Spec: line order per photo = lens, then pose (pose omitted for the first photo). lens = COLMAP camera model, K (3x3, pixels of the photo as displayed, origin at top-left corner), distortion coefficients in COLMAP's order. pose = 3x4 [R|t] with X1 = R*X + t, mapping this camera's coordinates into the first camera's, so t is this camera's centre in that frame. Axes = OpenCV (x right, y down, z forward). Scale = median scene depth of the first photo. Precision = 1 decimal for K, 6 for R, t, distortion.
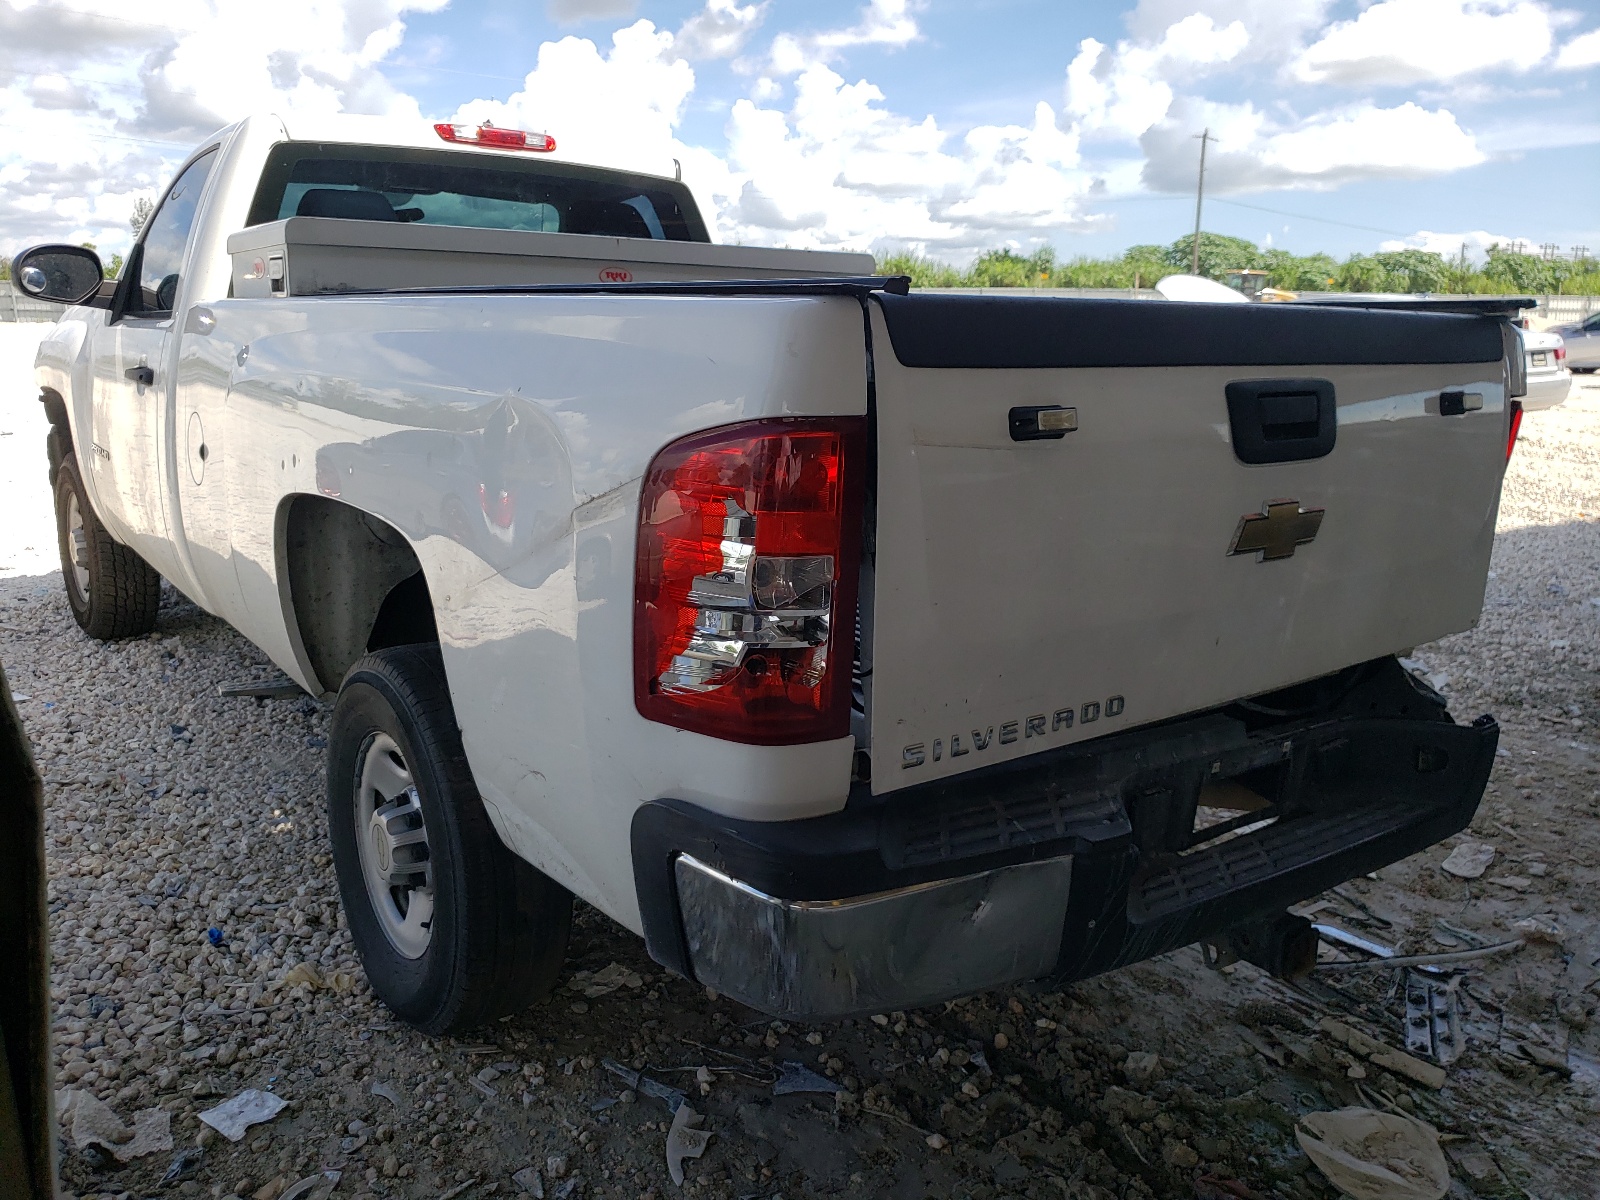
lens RADIAL K [[1217.9, 0, 800.0], [0, 1217.9, 600.0], [0, 0, 1]] dist [-0.000511, -0.000193]
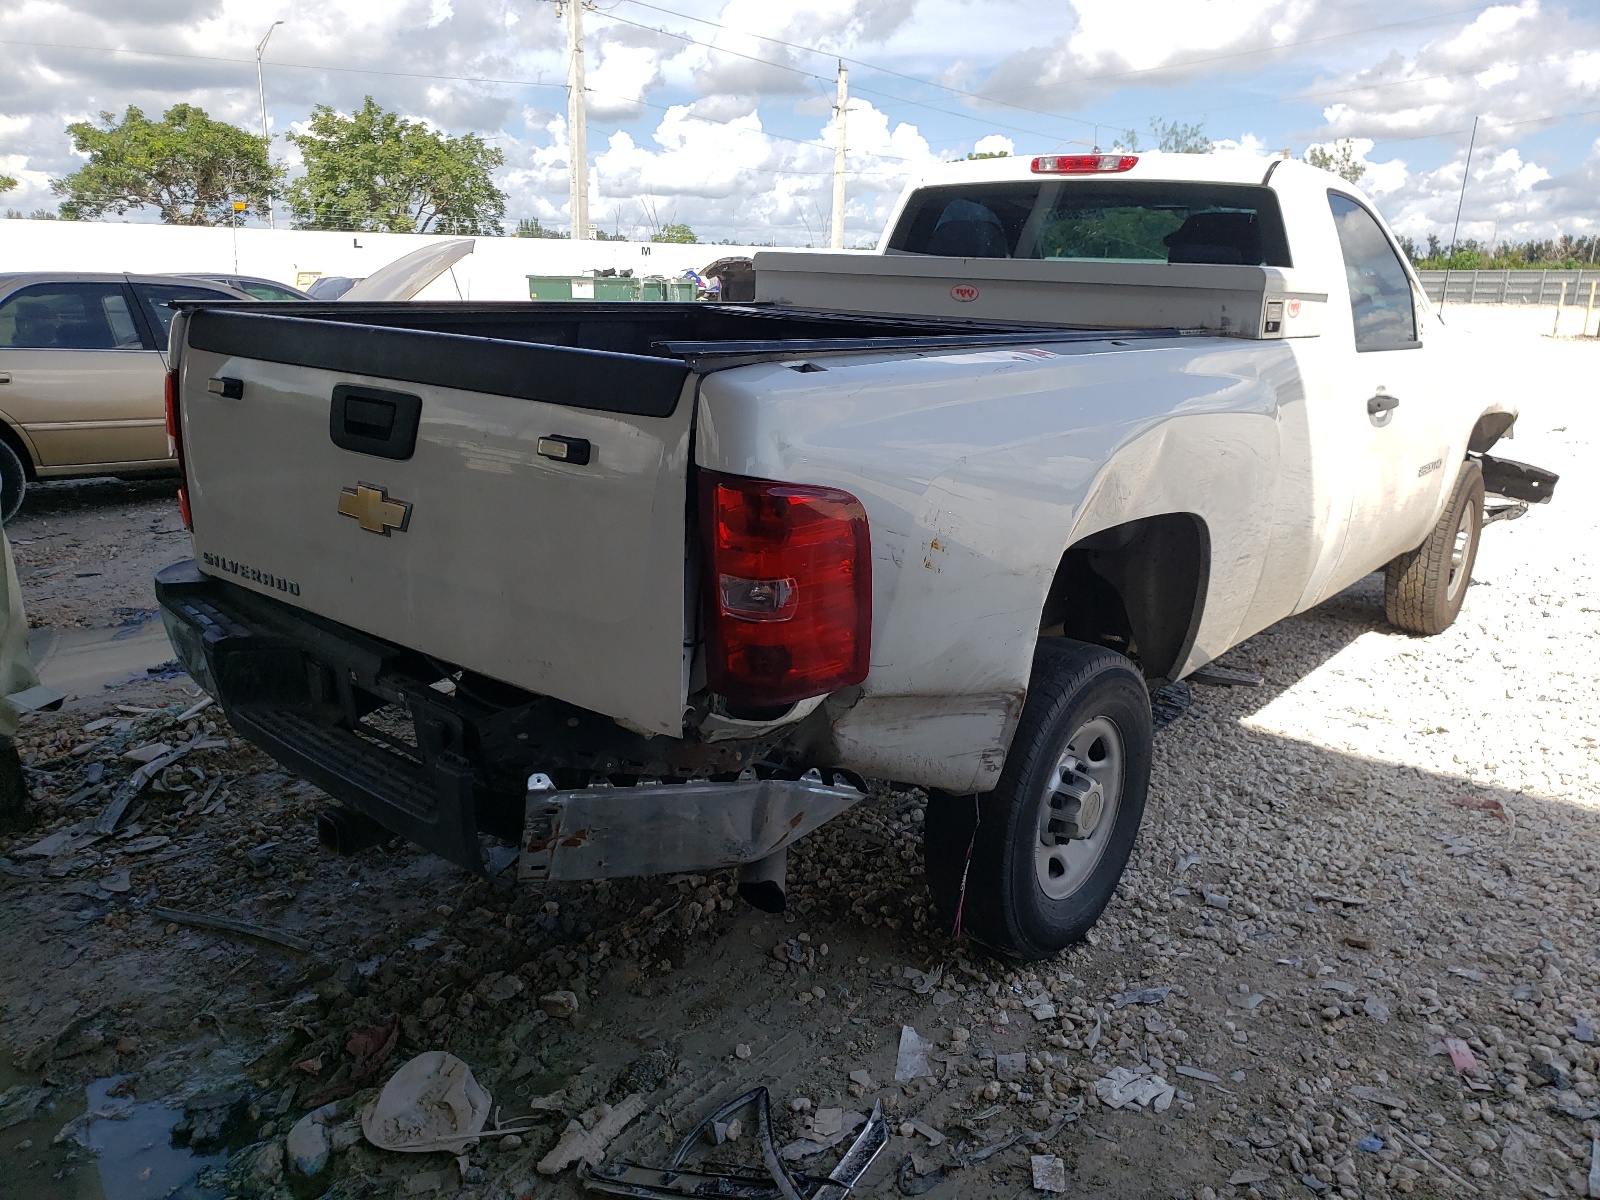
lens RADIAL K [[1217.9, 0, 800.0], [0, 1217.9, 600.0], [0, 0, 1]] dist [-0.000511, -0.000193]
pose [[0.279941, 0.243194, -0.928703, 0.920648], [-0.239866, 0.954418, 0.177625, -0.159301], [0.929568, 0.173040, 0.325515, 0.547492]]
